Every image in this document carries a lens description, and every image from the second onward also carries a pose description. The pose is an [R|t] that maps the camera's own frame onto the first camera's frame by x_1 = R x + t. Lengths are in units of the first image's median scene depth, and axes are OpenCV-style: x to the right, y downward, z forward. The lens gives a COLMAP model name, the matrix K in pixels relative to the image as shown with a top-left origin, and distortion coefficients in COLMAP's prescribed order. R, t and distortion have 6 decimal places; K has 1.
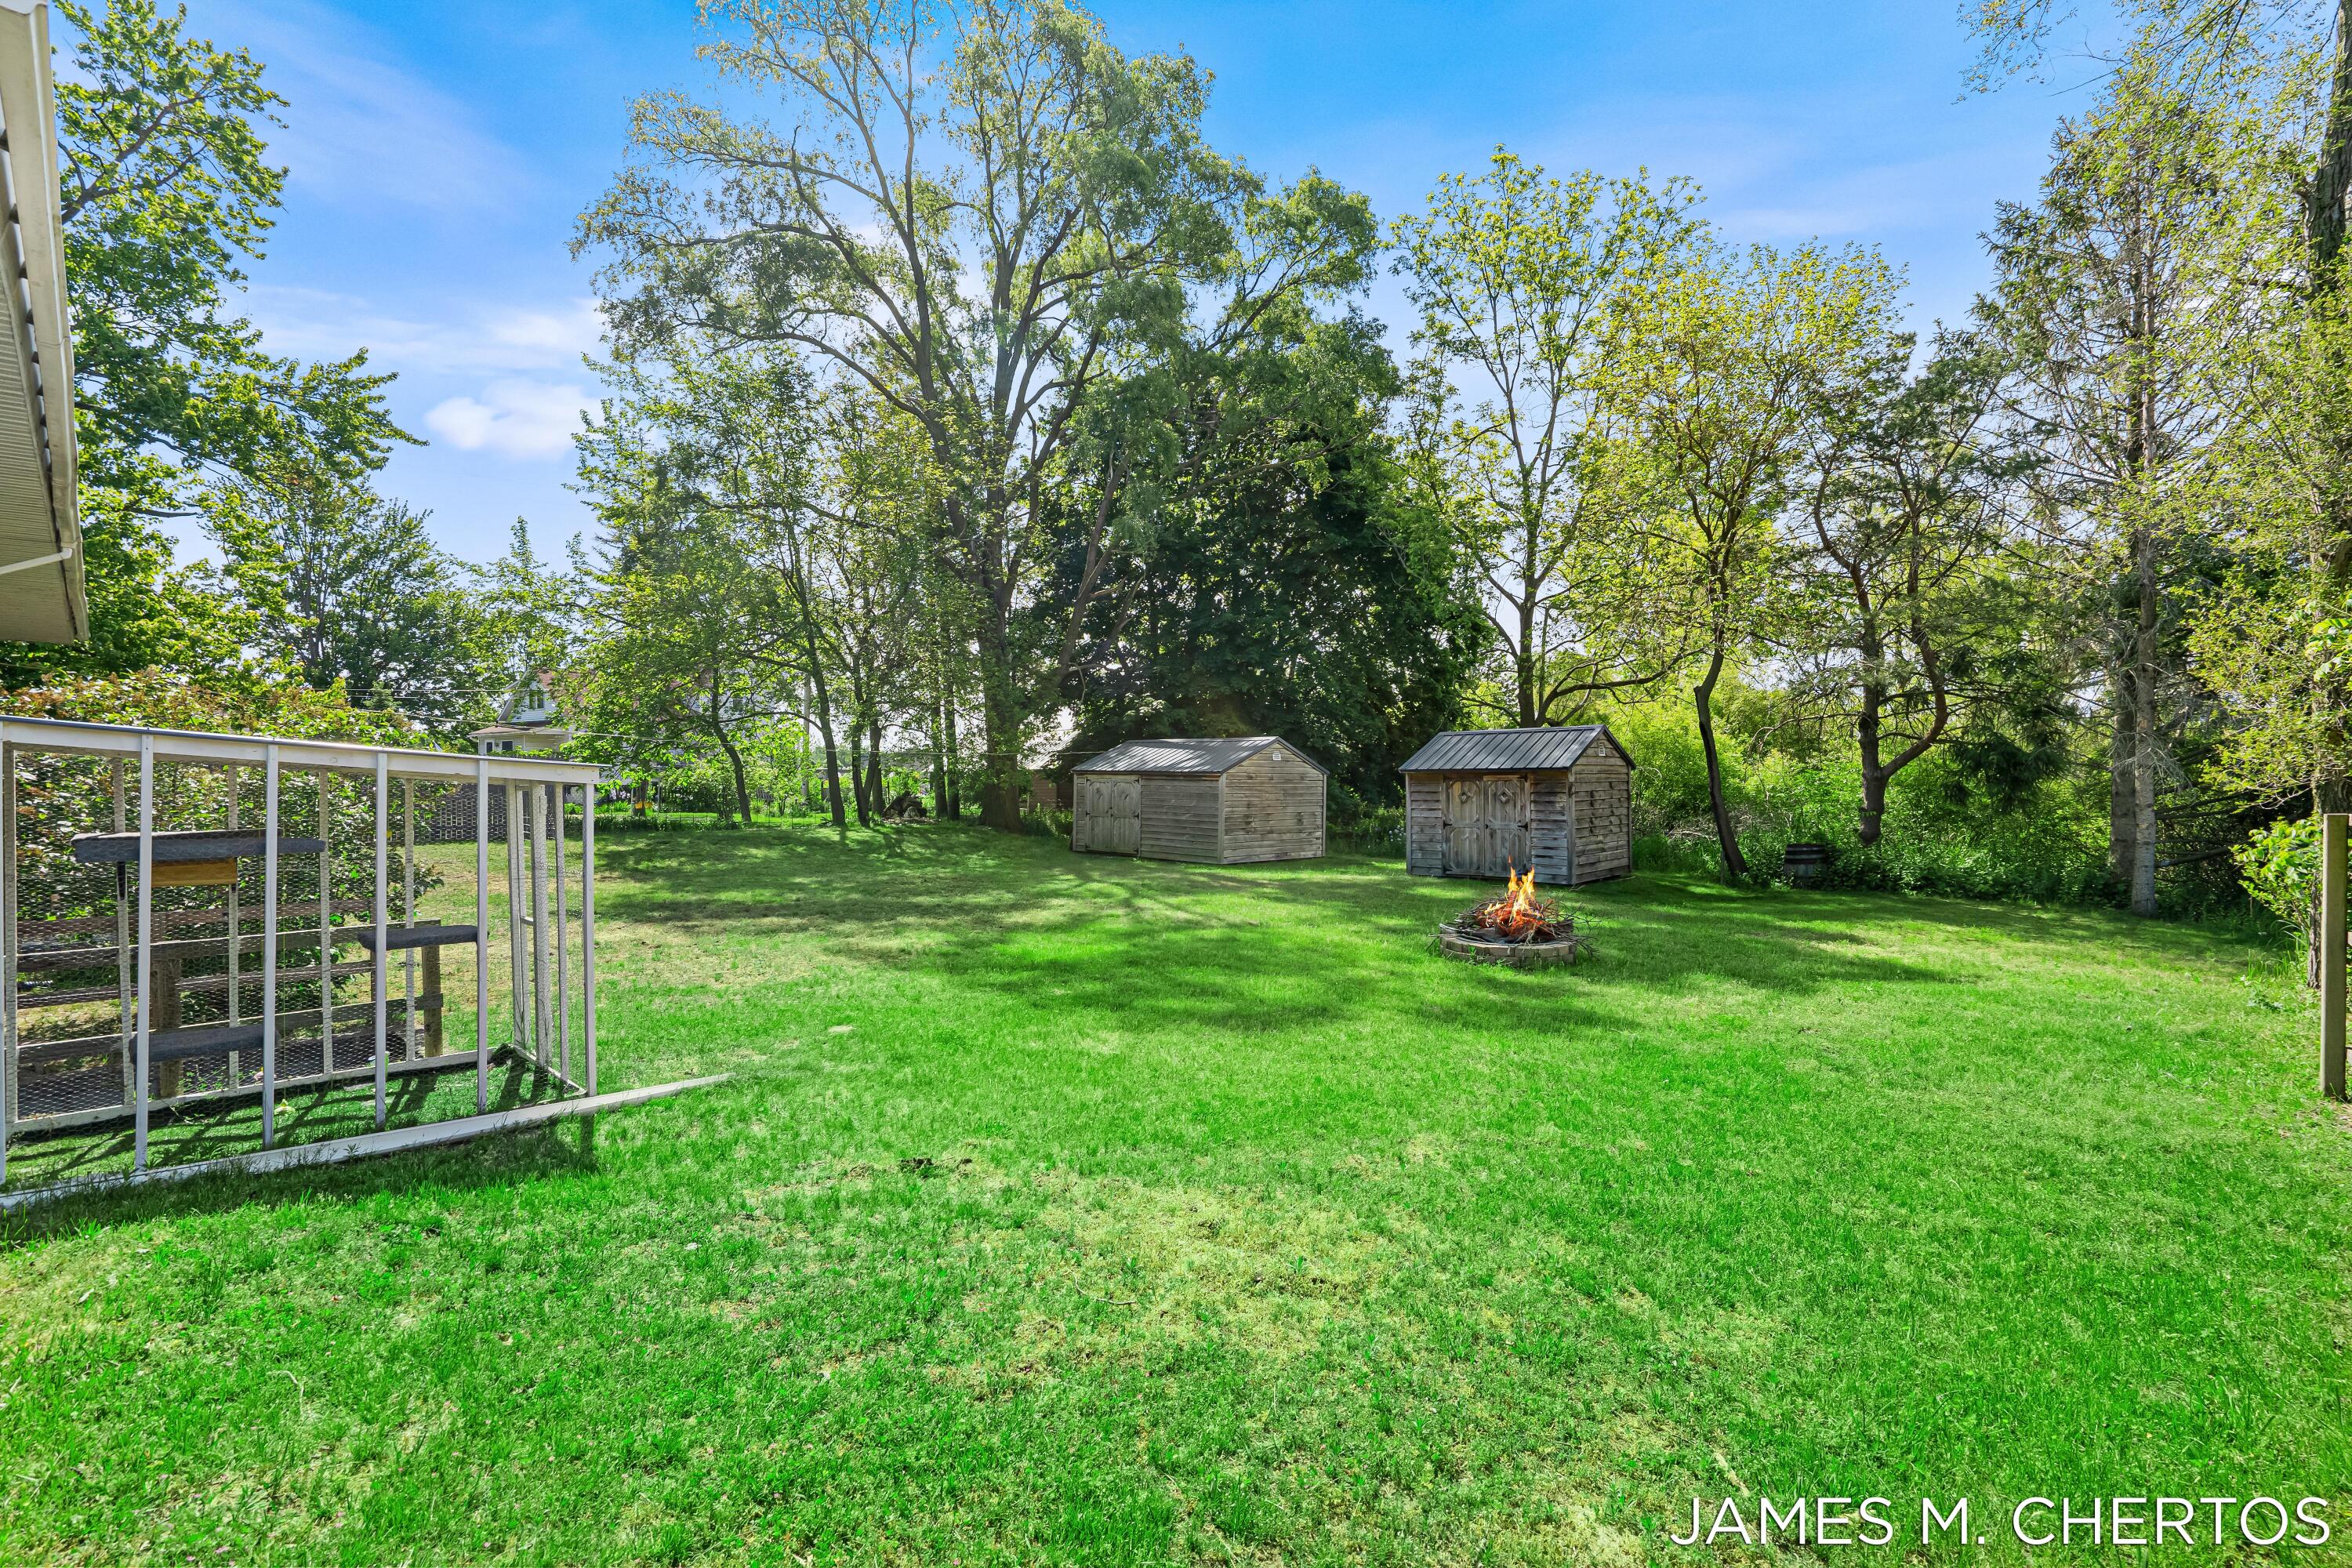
lens RADIAL K [[1068.8, 0, 1169.7], [0, 1068.8, 782.6], [0, 0, 1]] dist [-0.001547, -0.000147]
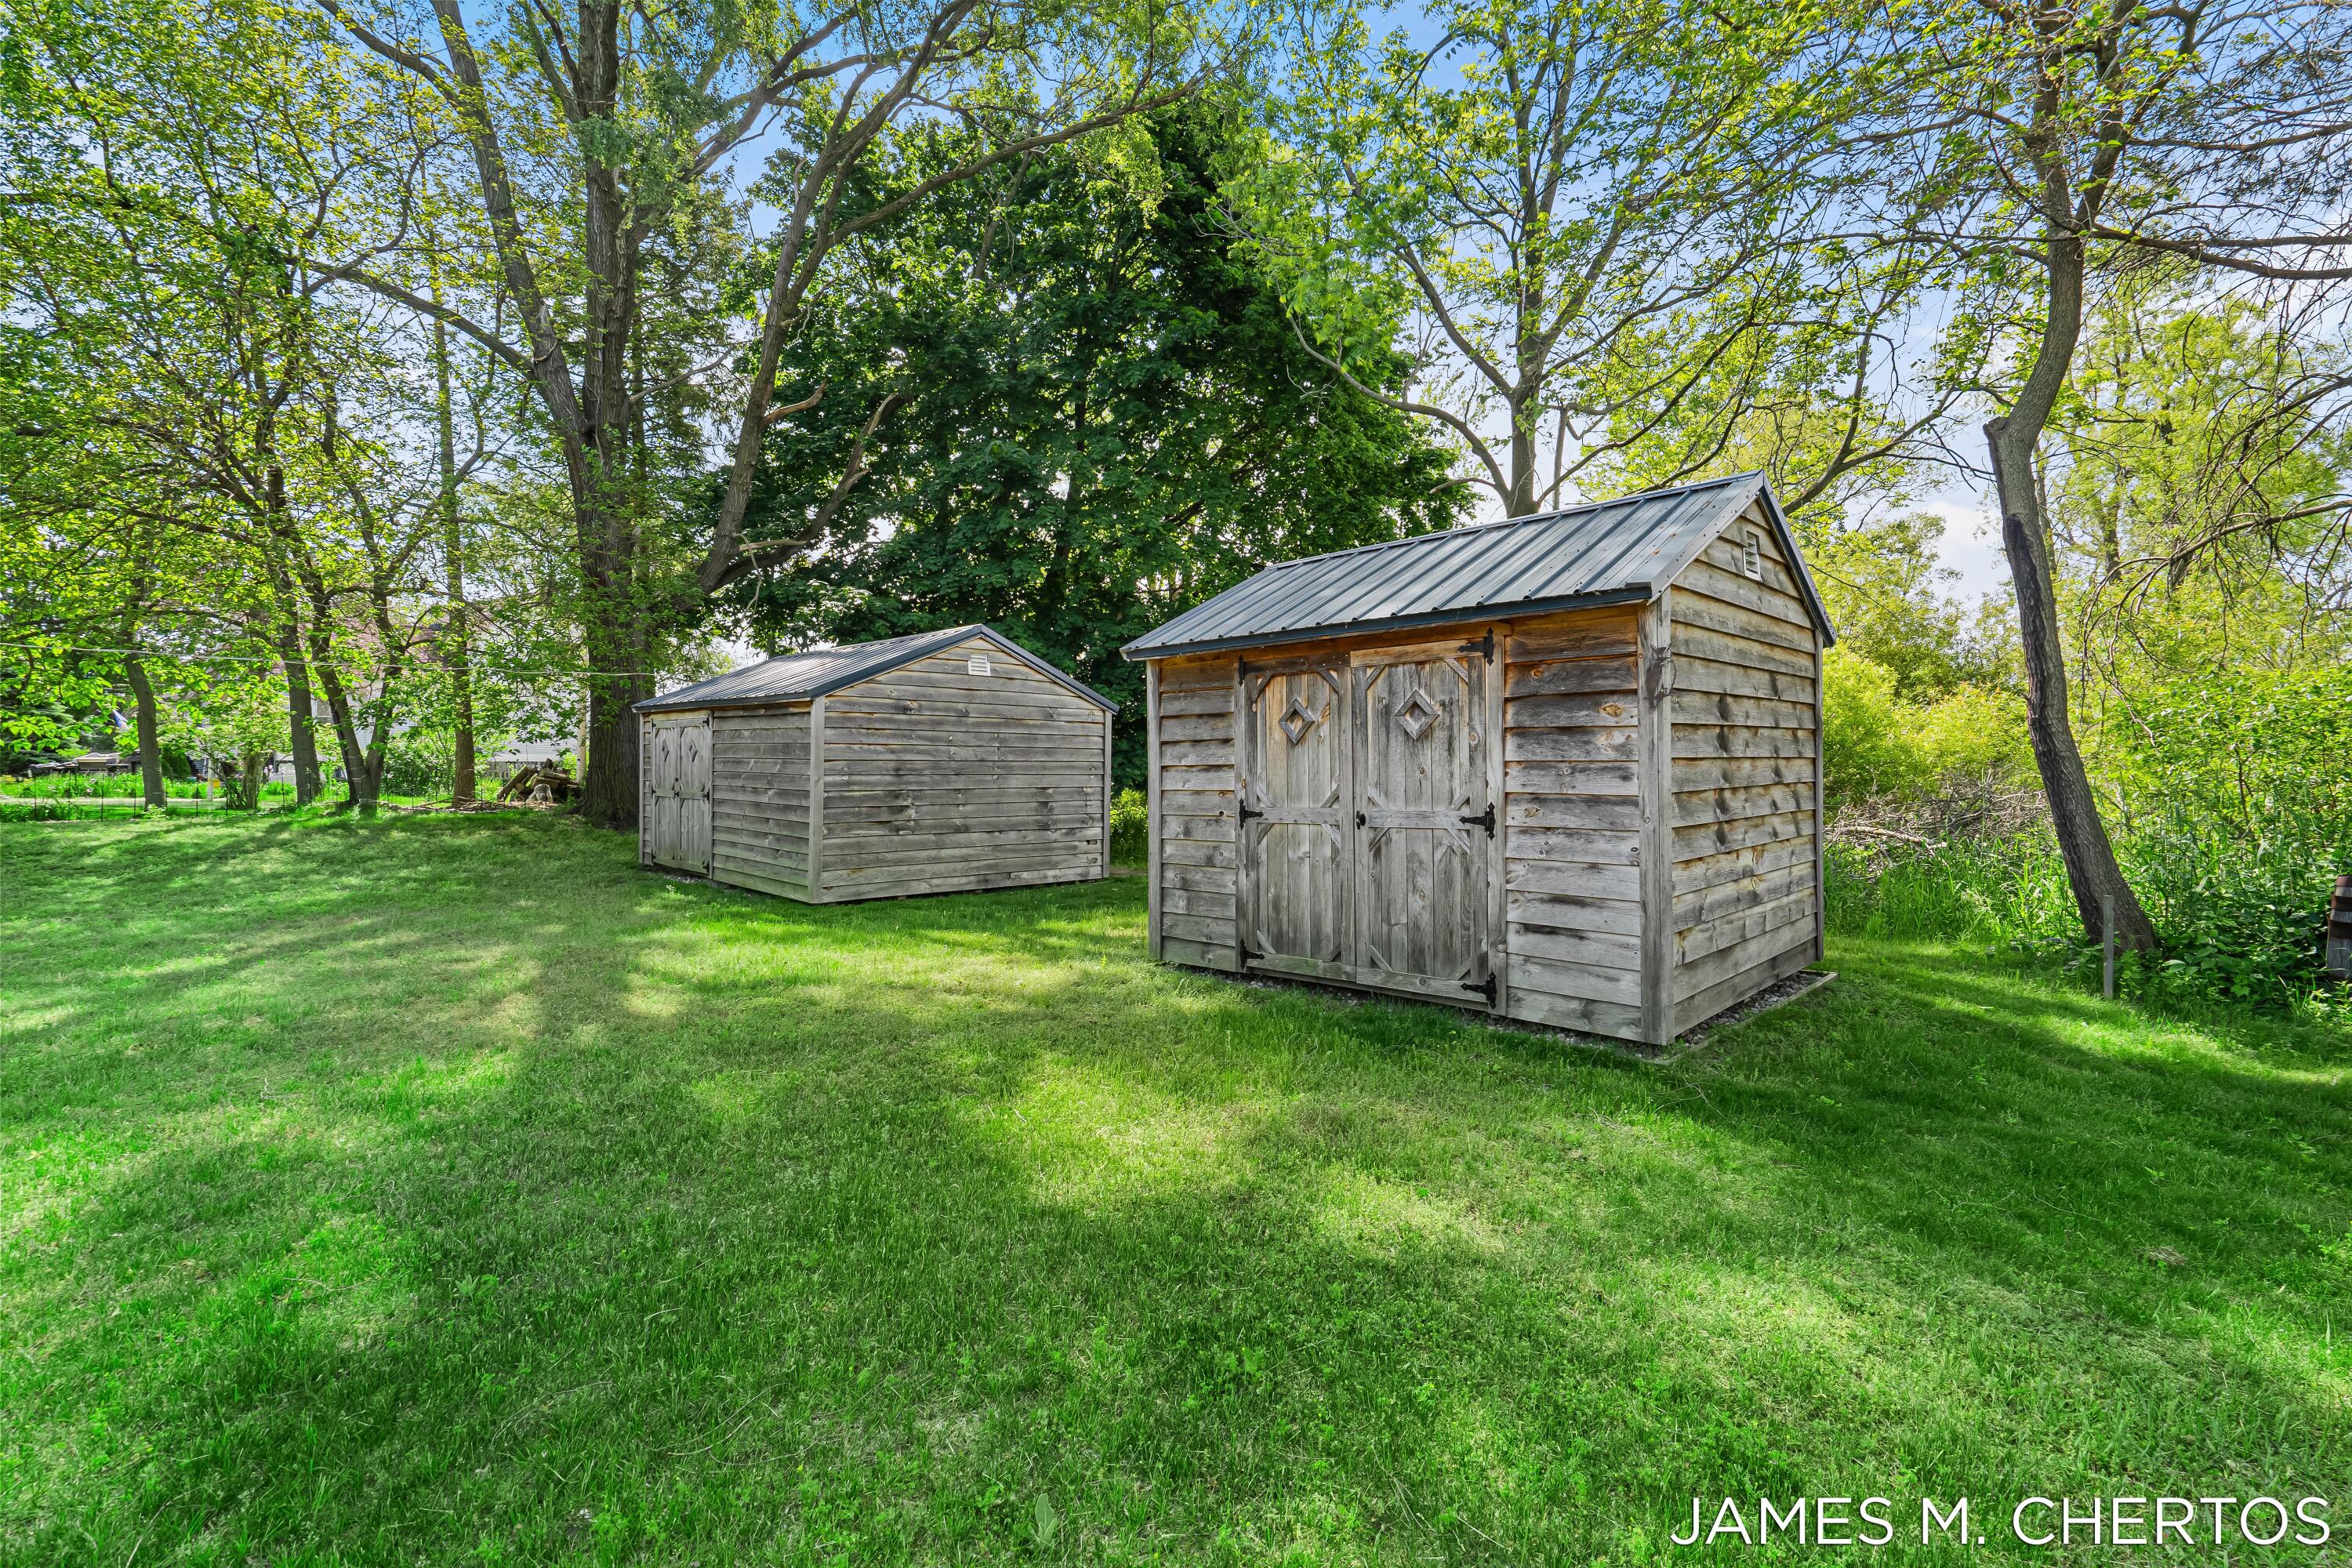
lens RADIAL K [[1068.8, 0, 1169.7], [0, 1068.8, 782.6], [0, 0, 1]] dist [-0.001547, -0.000147]
pose [[0.999936, 0.001676, -0.011169, 0.227648], [-0.001563, 0.999947, 0.010147, 0.025547], [0.011186, -0.010129, 0.999886, 0.646882]]
